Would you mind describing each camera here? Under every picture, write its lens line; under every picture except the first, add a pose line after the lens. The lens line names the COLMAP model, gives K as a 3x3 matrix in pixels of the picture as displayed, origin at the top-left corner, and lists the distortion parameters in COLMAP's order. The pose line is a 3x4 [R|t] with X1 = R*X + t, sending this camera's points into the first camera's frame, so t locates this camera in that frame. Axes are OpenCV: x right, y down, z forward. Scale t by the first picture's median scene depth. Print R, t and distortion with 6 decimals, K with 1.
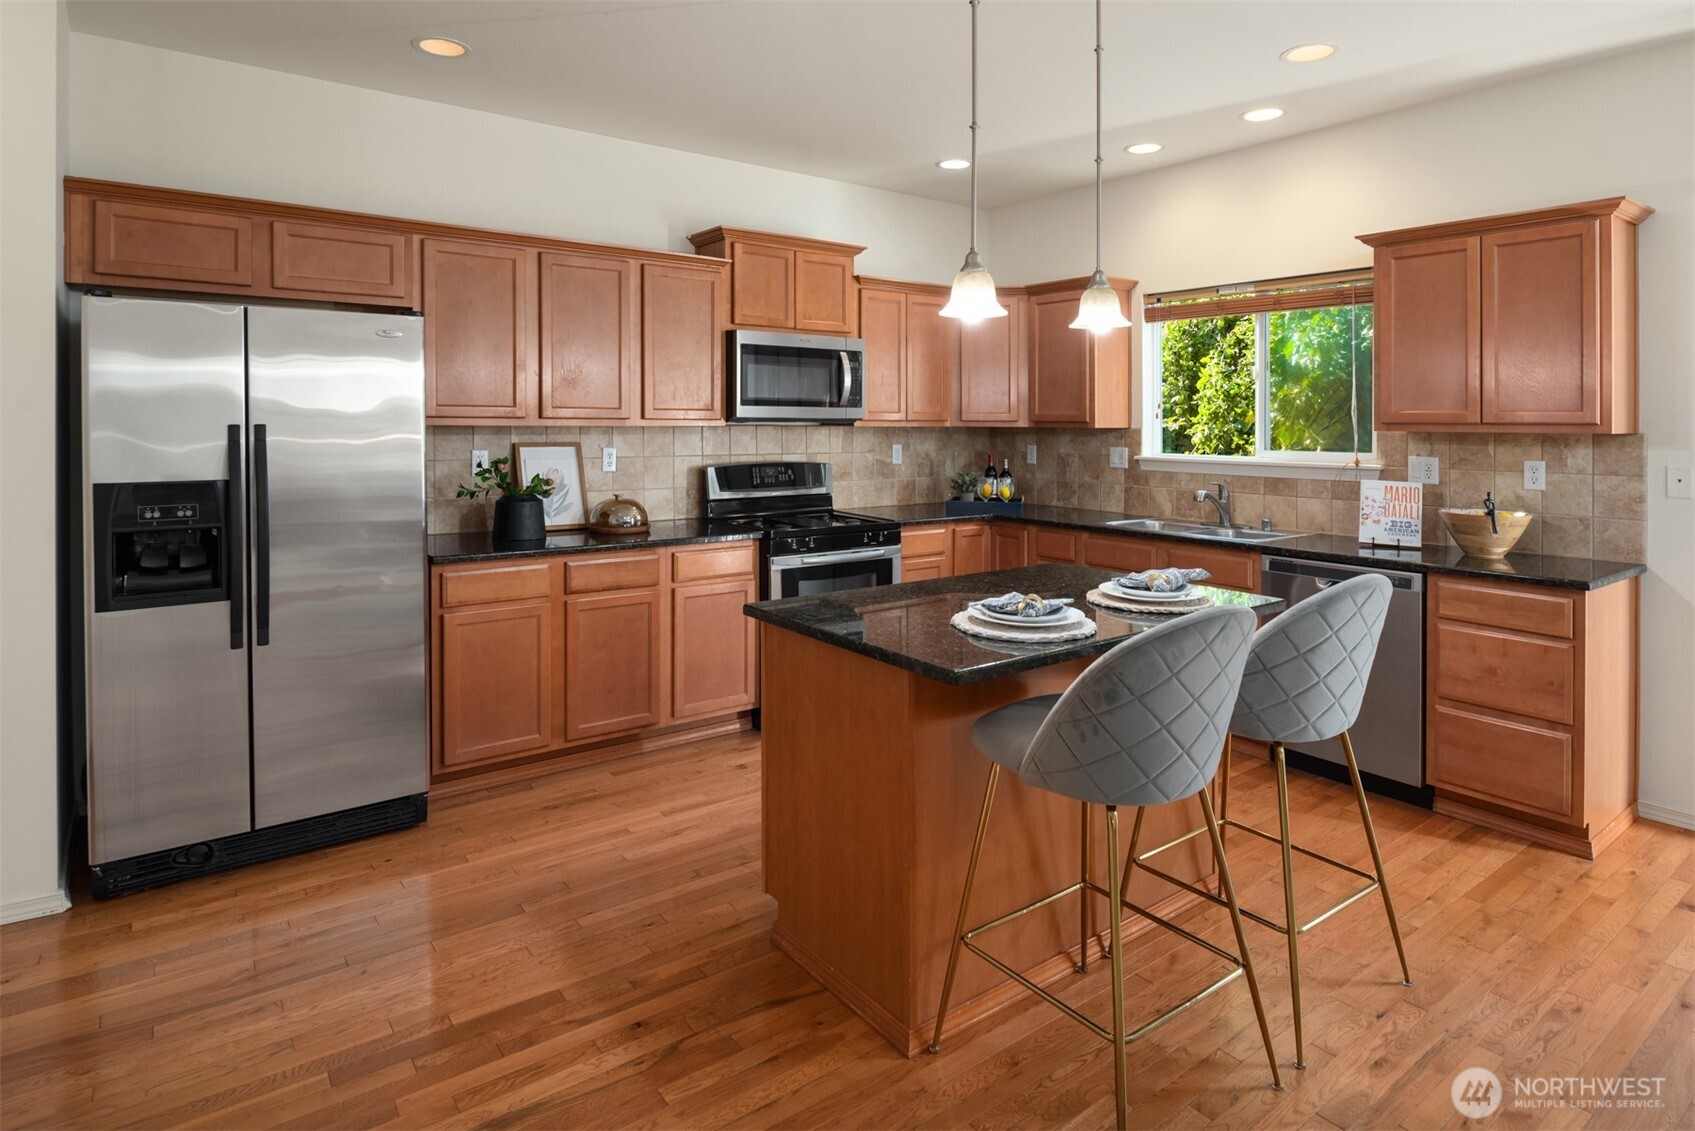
lens RADIAL K [[926.3, 0, 840.4], [0, 926.3, 412.8], [0, 0, 1]] dist [0.000991, -0.006281]
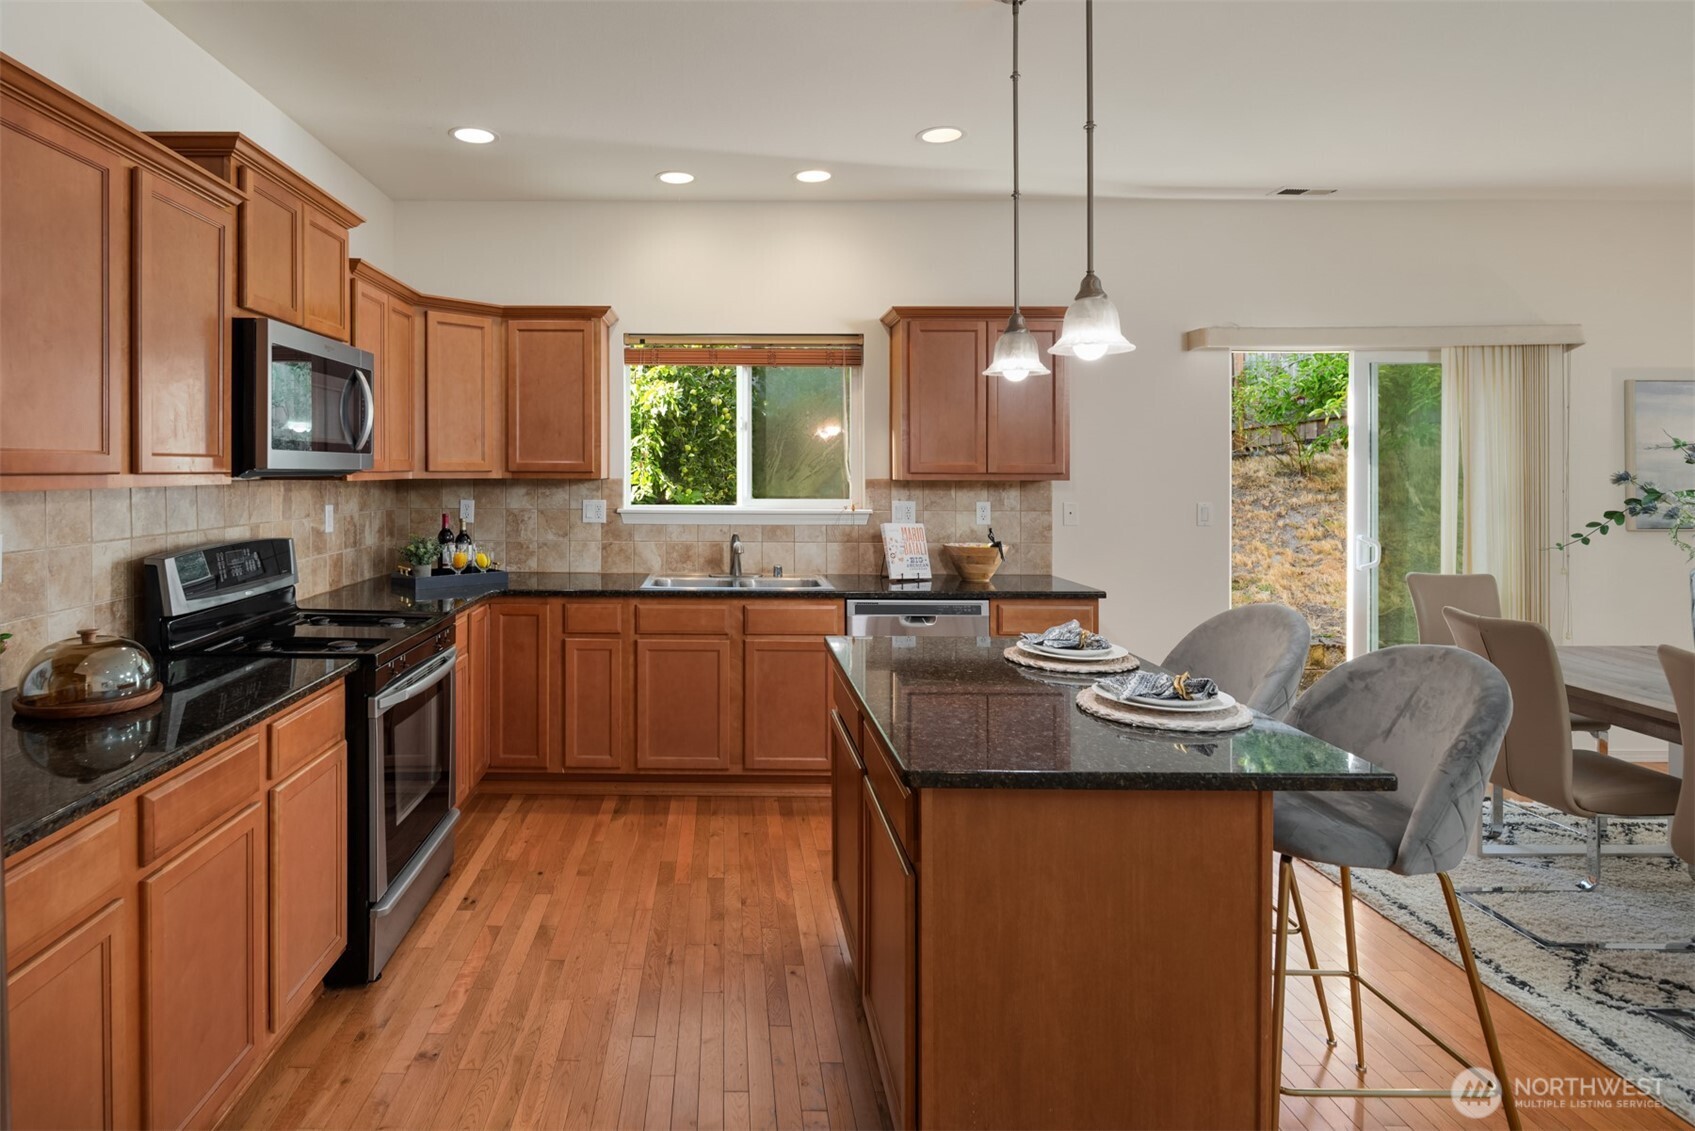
lens RADIAL K [[926.3, 0, 702.5], [0, 926.3, 462.7], [0, 0, 1]] dist [0.000991, -0.006281]
pose [[0.607324, 0.001640, 0.794453, -0.448017], [-0.007260, 0.999968, 0.003486, -0.003535], [-0.794421, -0.007885, 0.607316, 0.469373]]
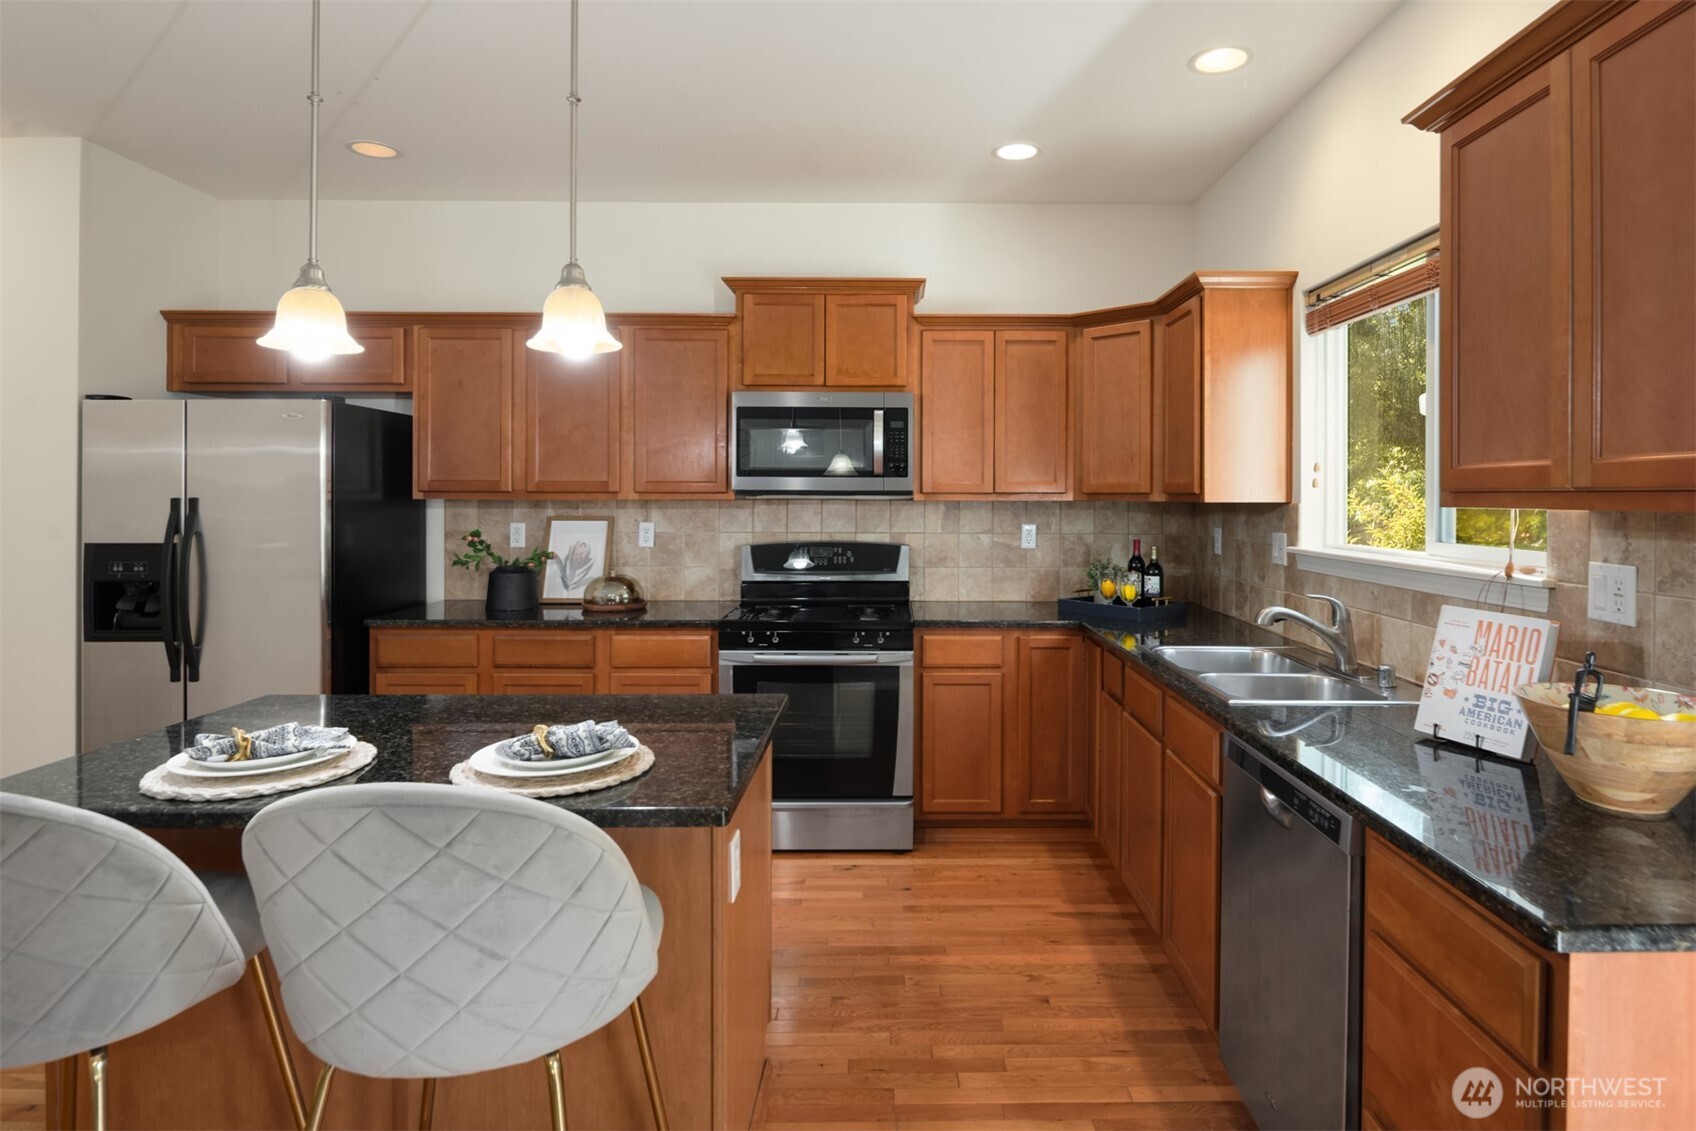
lens RADIAL K [[926.8, 0, 894.4], [0, 926.8, 496.9], [0, 0, 1]] dist [0.000991, -0.006281]
pose [[0.809472, -0.003249, -0.587149, 0.589414], [0.007514, 0.999960, 0.004826, 0.008971], [0.587110, -0.008318, 0.809465, 0.404817]]
